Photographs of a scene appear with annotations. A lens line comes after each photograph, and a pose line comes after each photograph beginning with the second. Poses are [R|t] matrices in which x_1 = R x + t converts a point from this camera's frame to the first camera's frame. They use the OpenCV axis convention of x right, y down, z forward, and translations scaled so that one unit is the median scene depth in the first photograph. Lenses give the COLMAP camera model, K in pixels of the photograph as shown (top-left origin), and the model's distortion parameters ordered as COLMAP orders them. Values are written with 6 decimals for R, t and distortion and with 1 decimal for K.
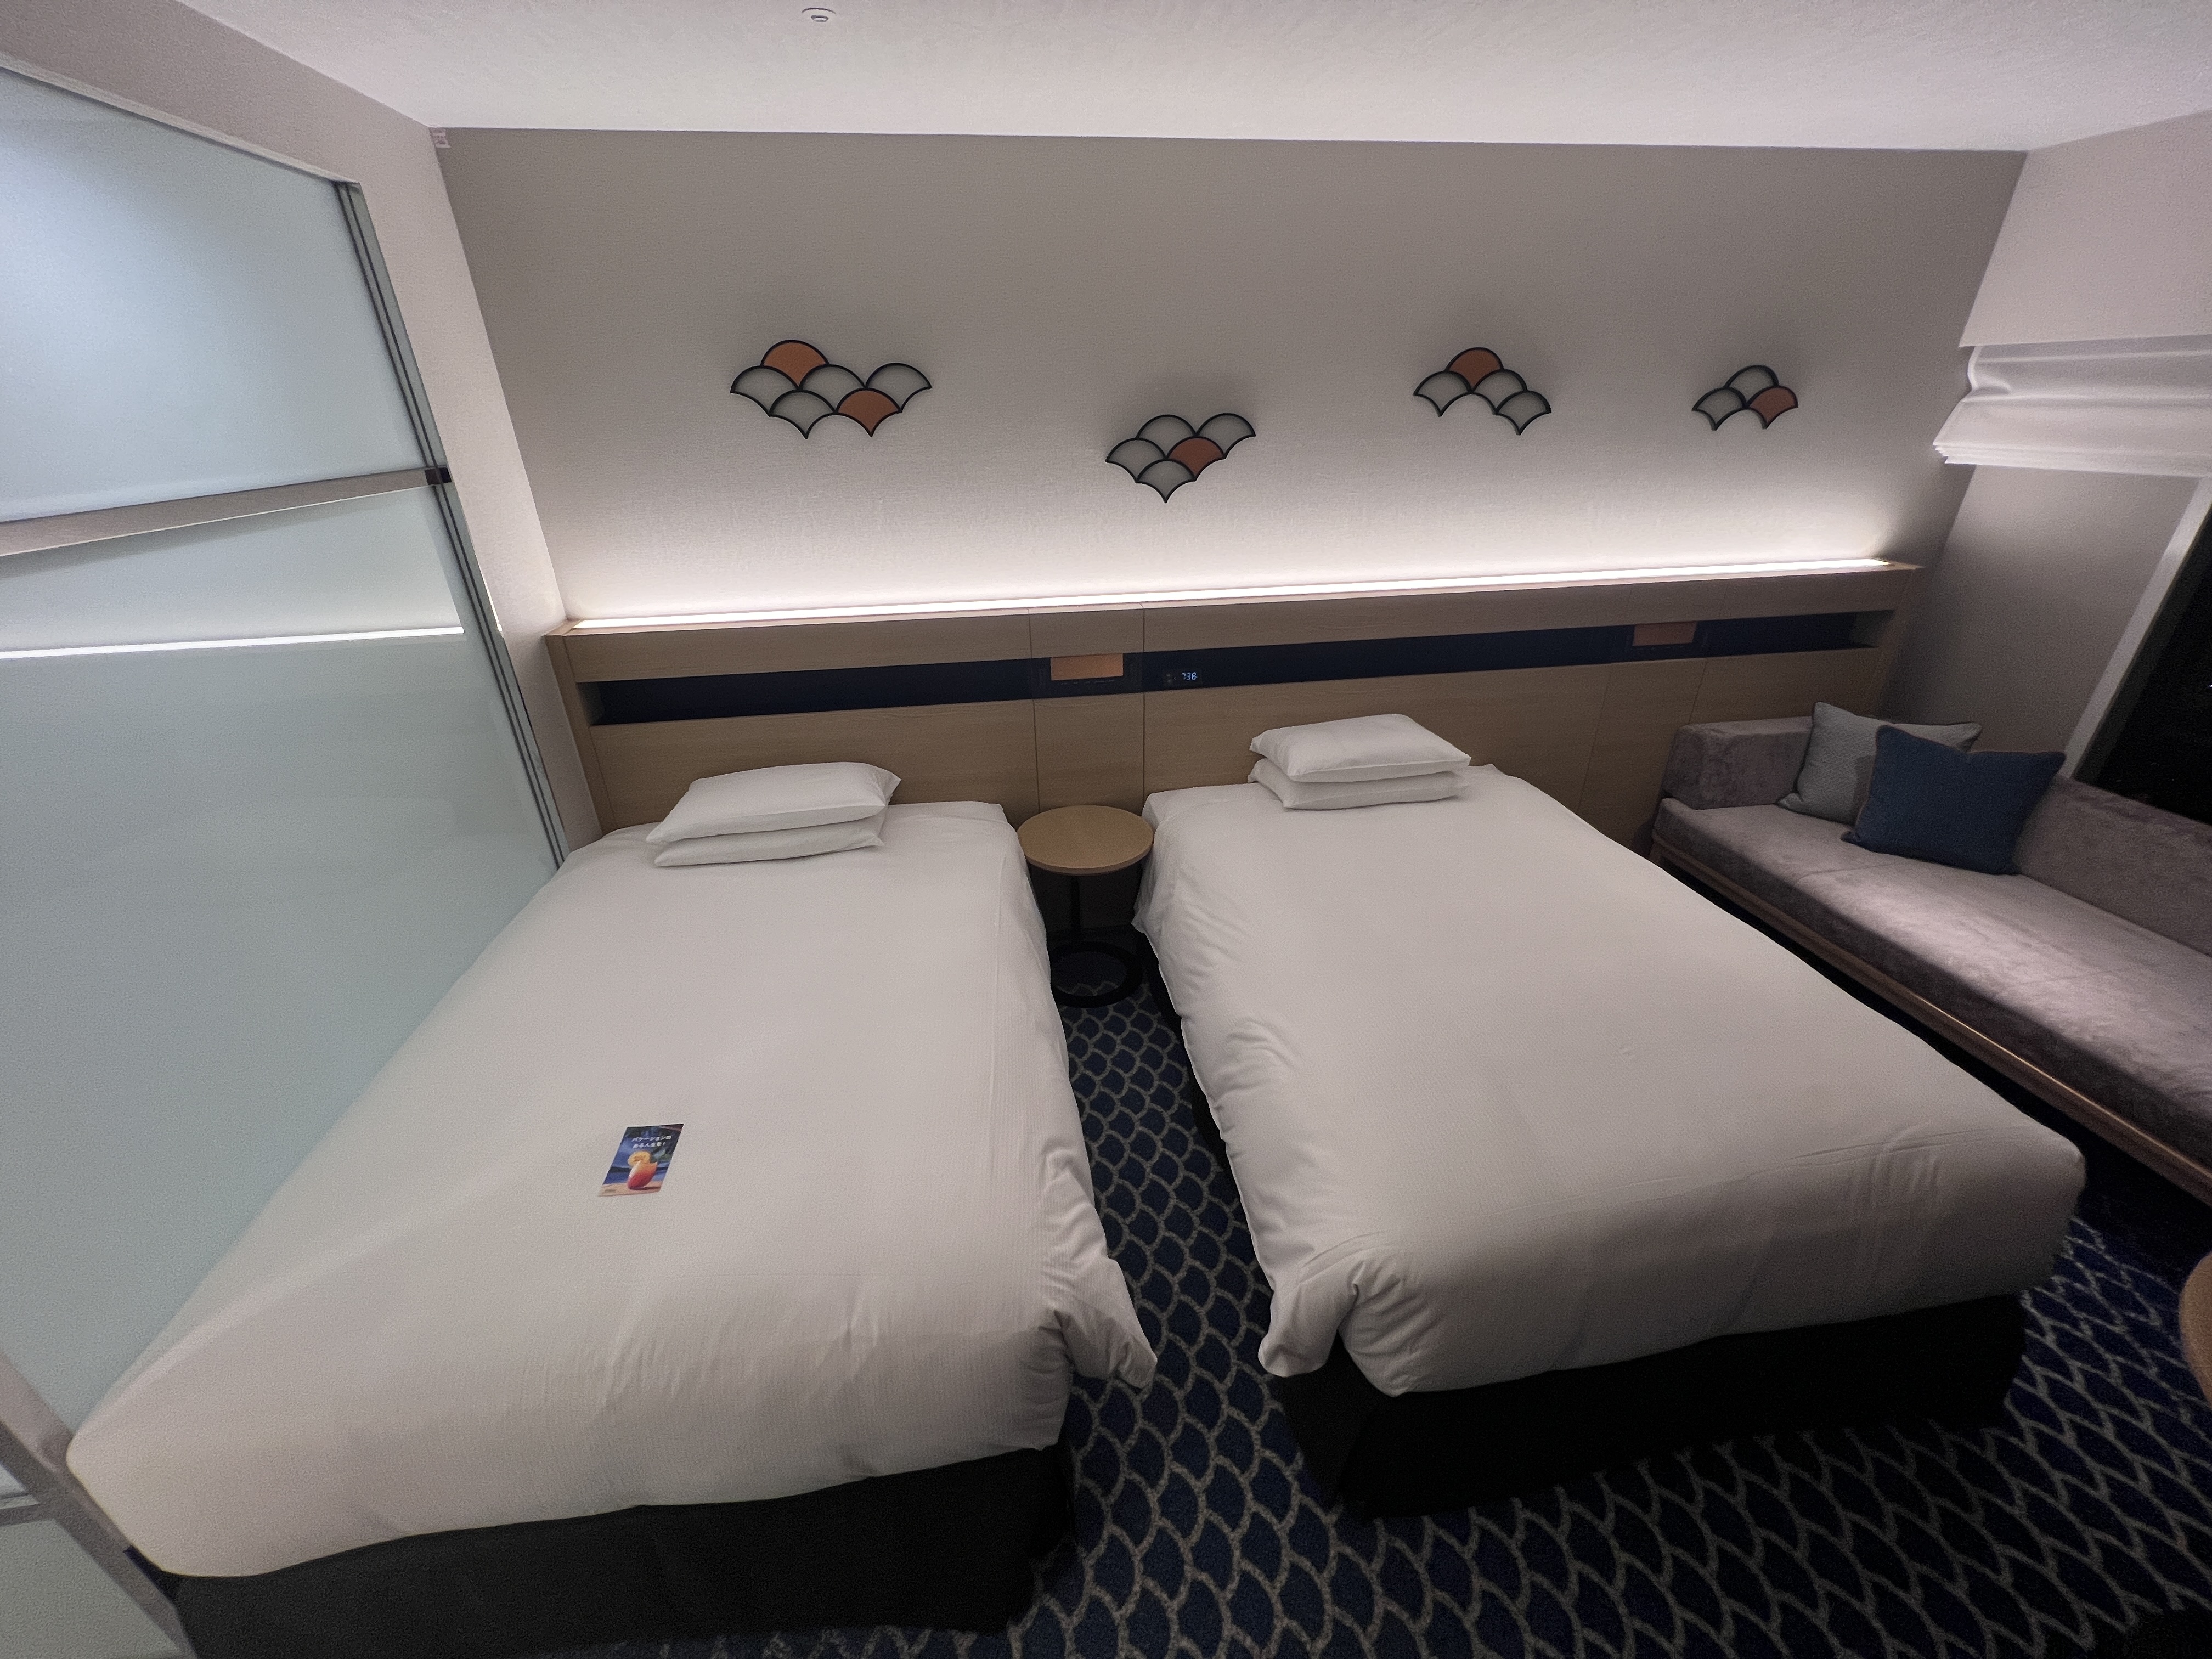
lens RADIAL K [[888.4, 0, 1078.4], [0, 888.4, 819.8], [0, 0, 1]] dist [-0.003513, 0.000242]
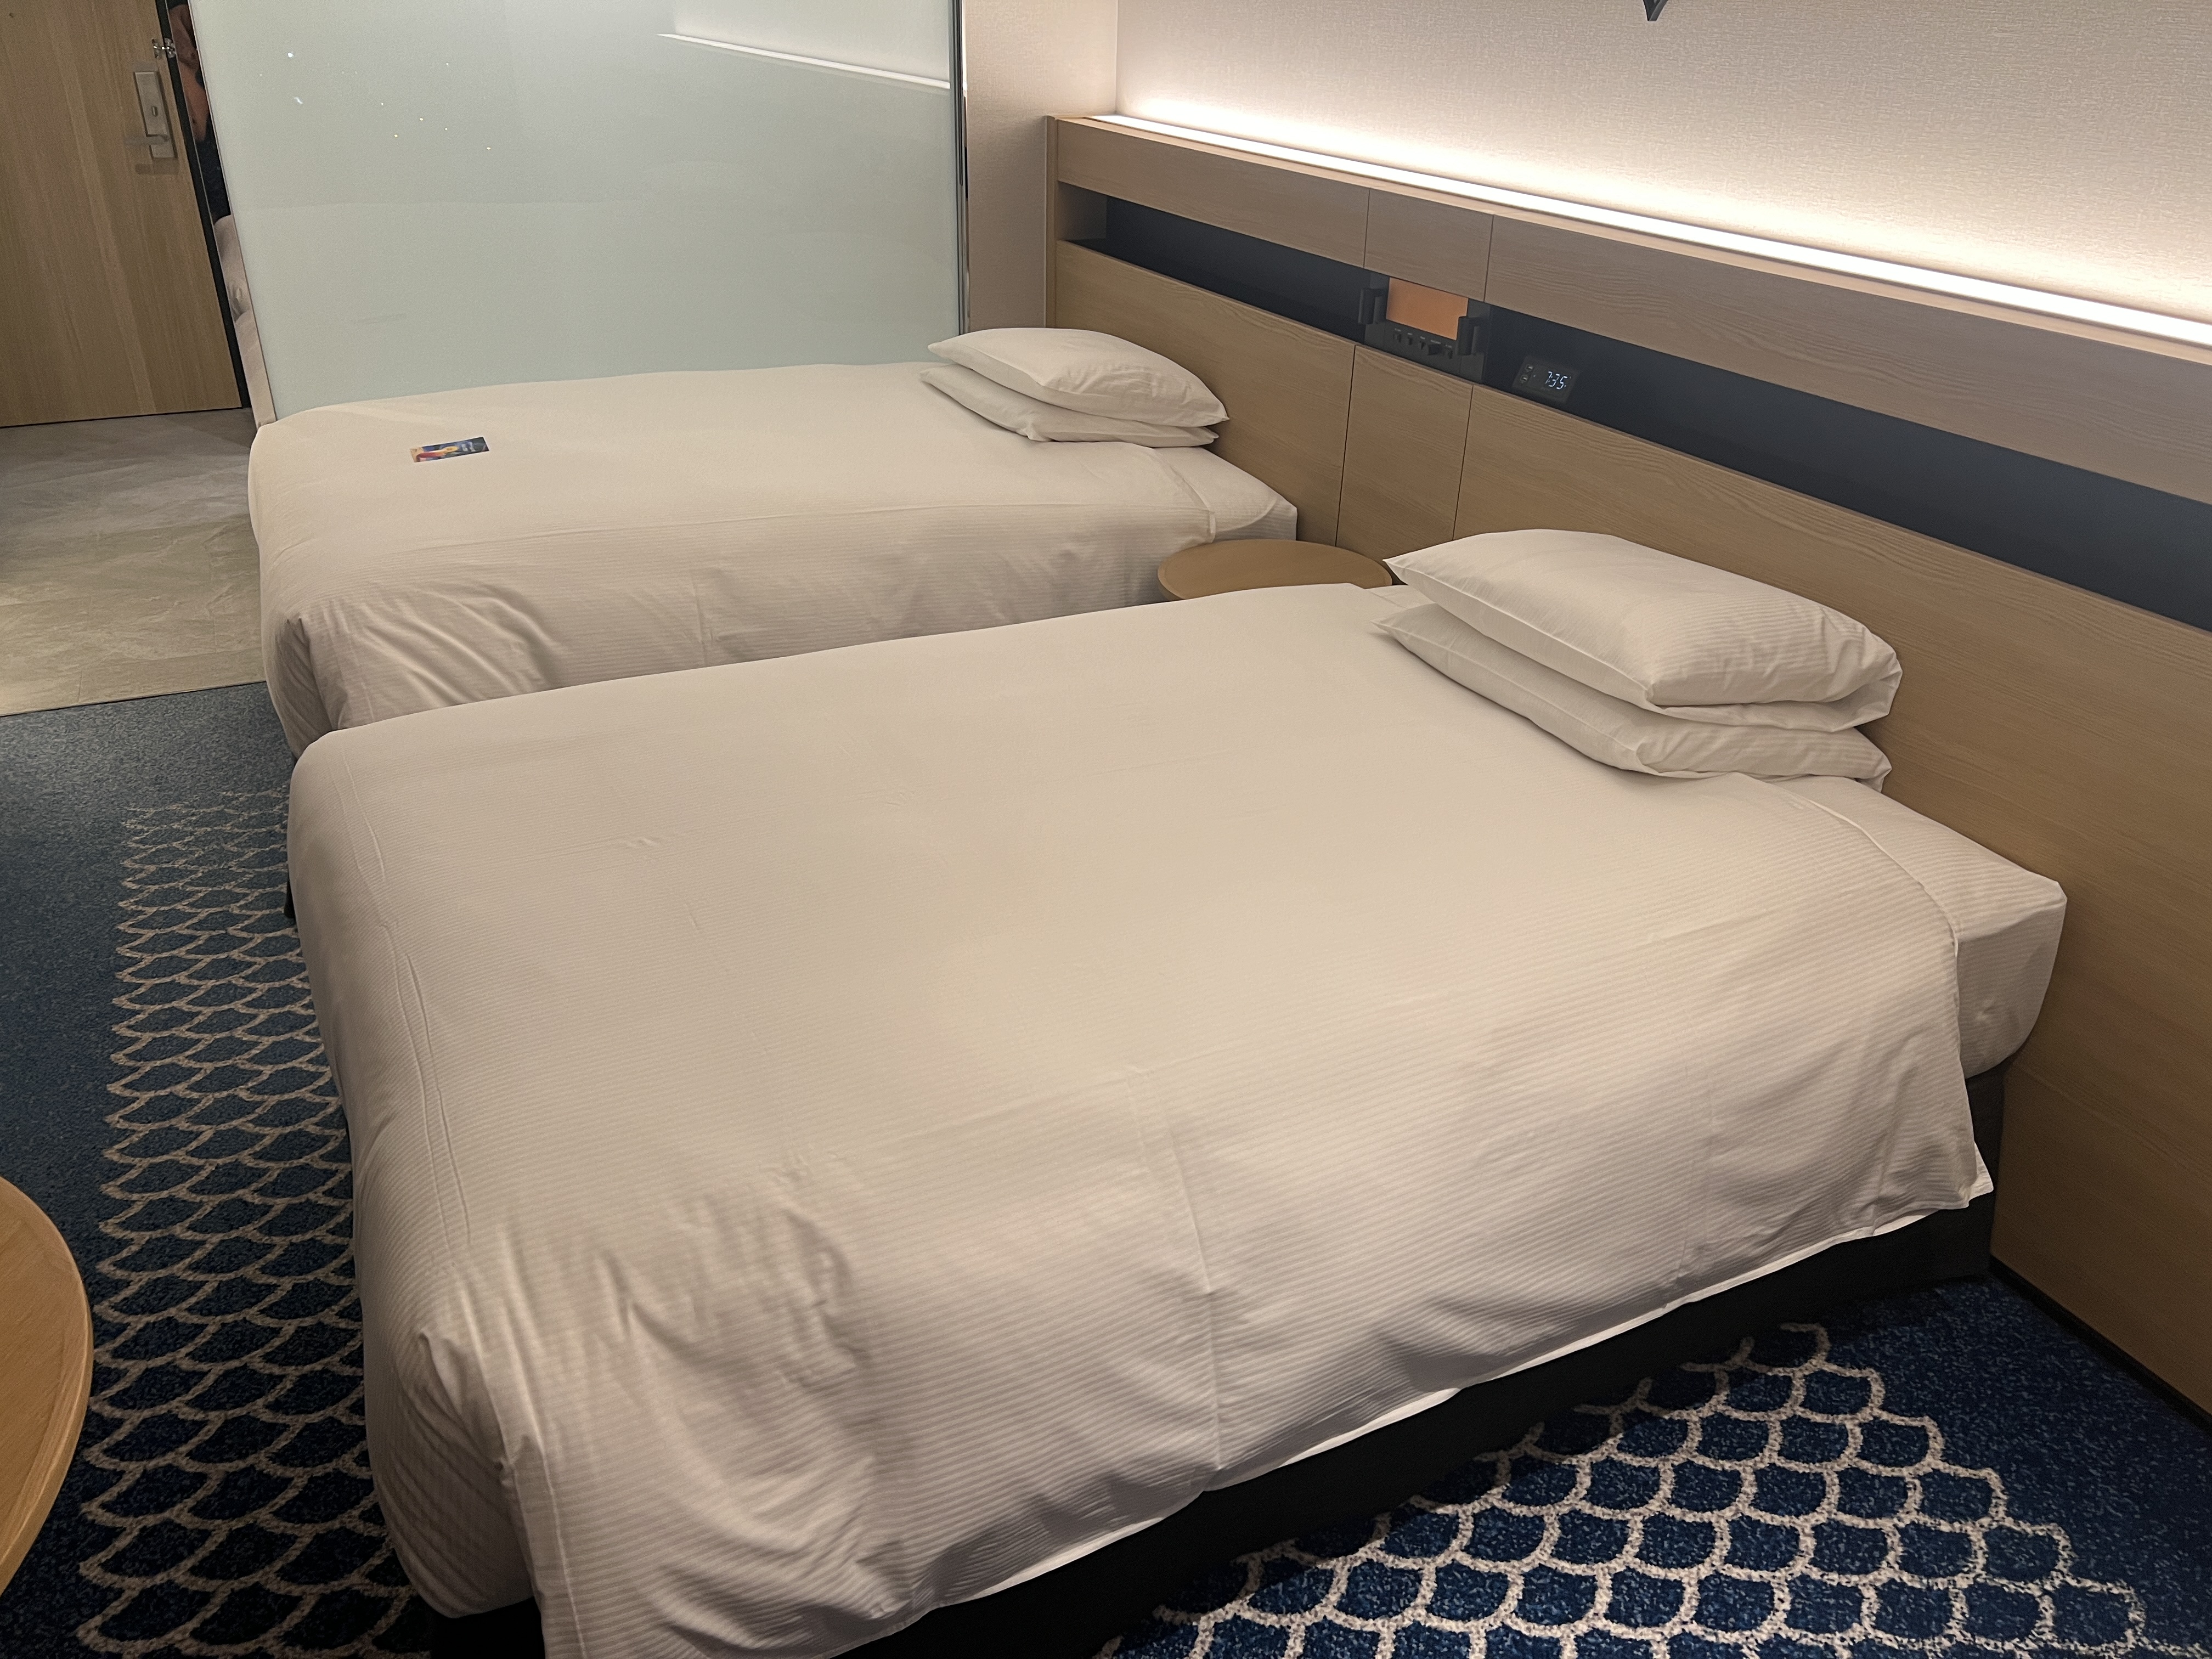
lens RADIAL K [[1674.6, 0, 1110.4], [0, 1674.6, 826.3], [0, 0, 1]] dist [0.049241, -0.058897]
pose [[0.311909, 0.456815, -0.833087, 1.388727], [-0.436006, 0.847872, 0.301681, -0.186459], [0.844163, 0.269134, 0.463633, 0.623178]]
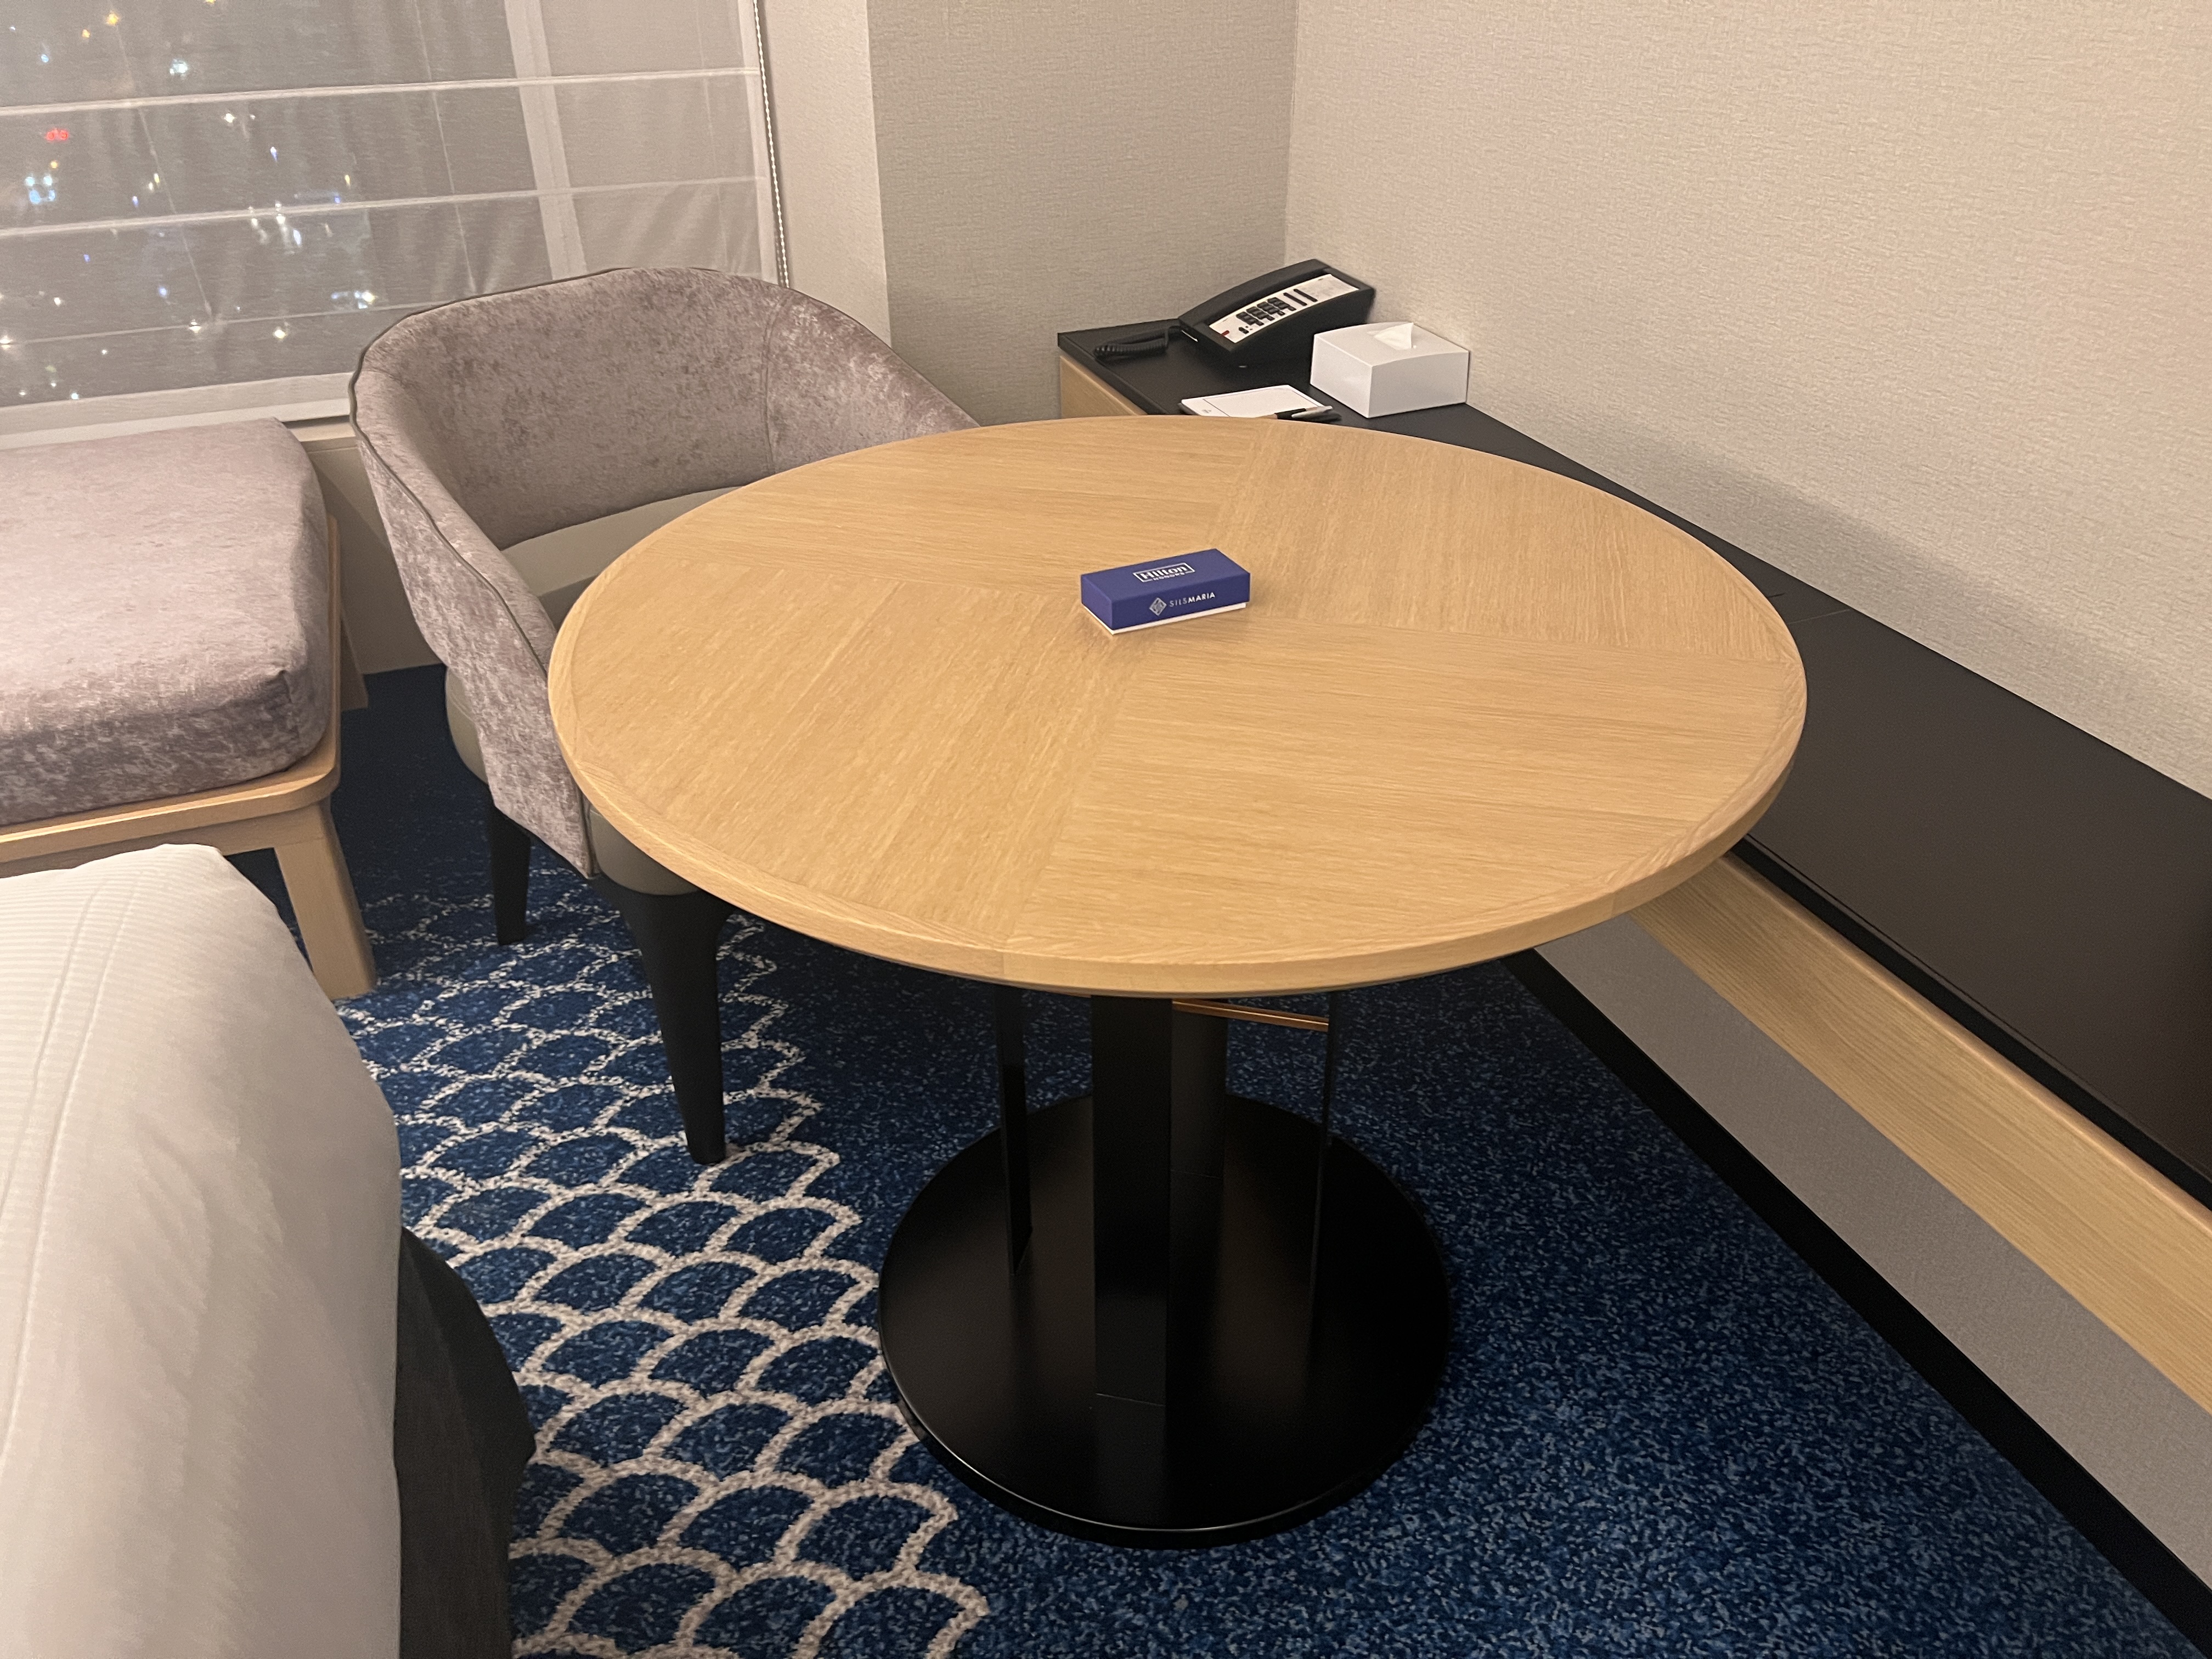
lens RADIAL K [[1674.6, 0, 1139.6], [0, 1674.6, 800.6], [0, 0, 1]] dist [0.049241, -0.058897]
pose [[-0.232695, -0.494676, 0.837346, 0.357524], [0.423740, 0.723393, 0.545112, 0.108867], [-0.875384, 0.481662, 0.041284, 0.471526]]
